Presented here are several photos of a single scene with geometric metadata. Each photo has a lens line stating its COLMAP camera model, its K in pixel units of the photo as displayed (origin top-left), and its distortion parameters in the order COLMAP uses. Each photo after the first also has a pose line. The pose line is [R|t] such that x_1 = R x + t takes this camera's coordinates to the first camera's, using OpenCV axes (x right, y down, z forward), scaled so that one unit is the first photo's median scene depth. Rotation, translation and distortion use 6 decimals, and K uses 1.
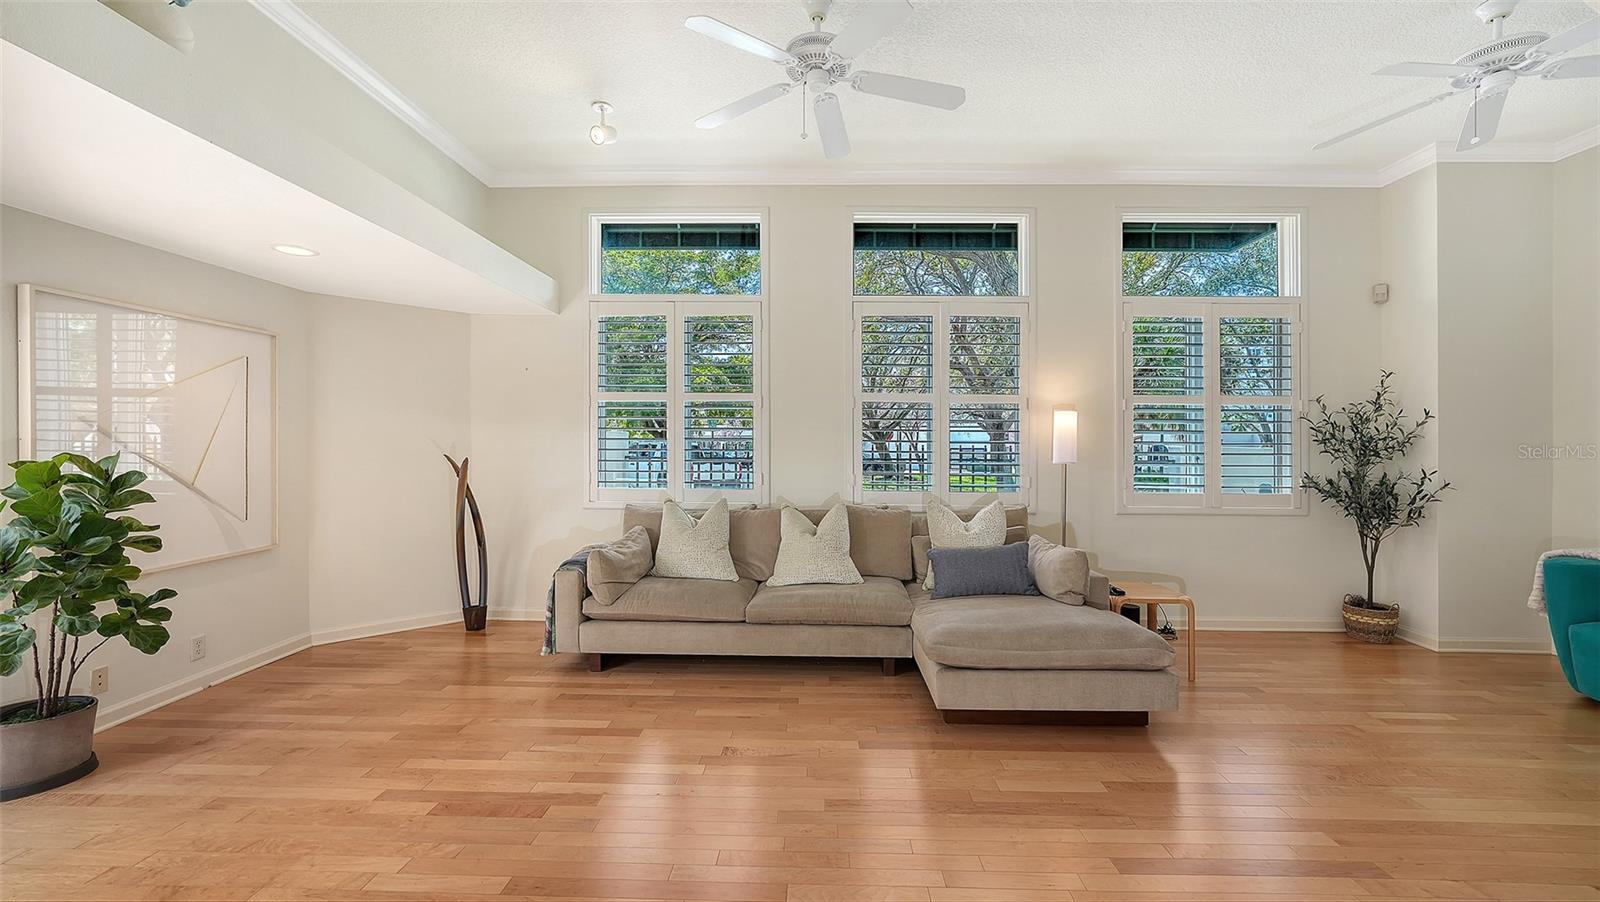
lens RADIAL K [[618.0, 0, 805.1], [0, 618.0, 440.7], [0, 0, 1]] dist [-0.001735, -0.000128]
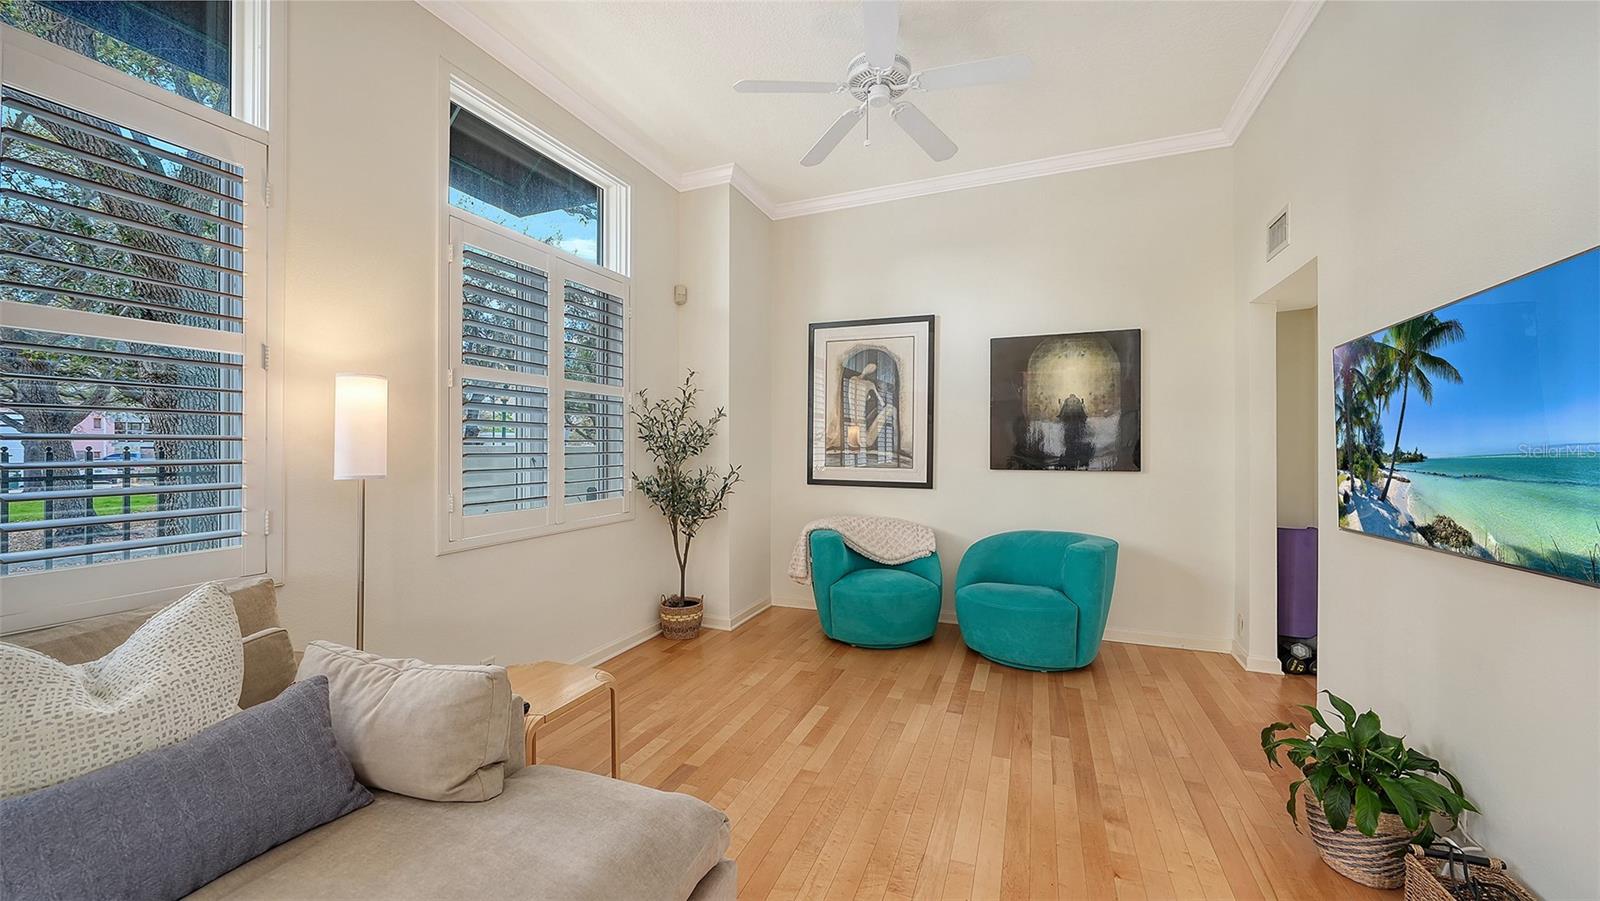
lens RADIAL K [[588.7, 0, 806.7], [0, 588.7, 437.5], [0, 0, 1]] dist [-0.009420, -0.000079]
pose [[0.336435, 0.005290, 0.941692, 0.084940], [0.001145, 0.999981, -0.006027, 0.006239], [-0.941706, 0.003106, 0.336422, 0.485871]]
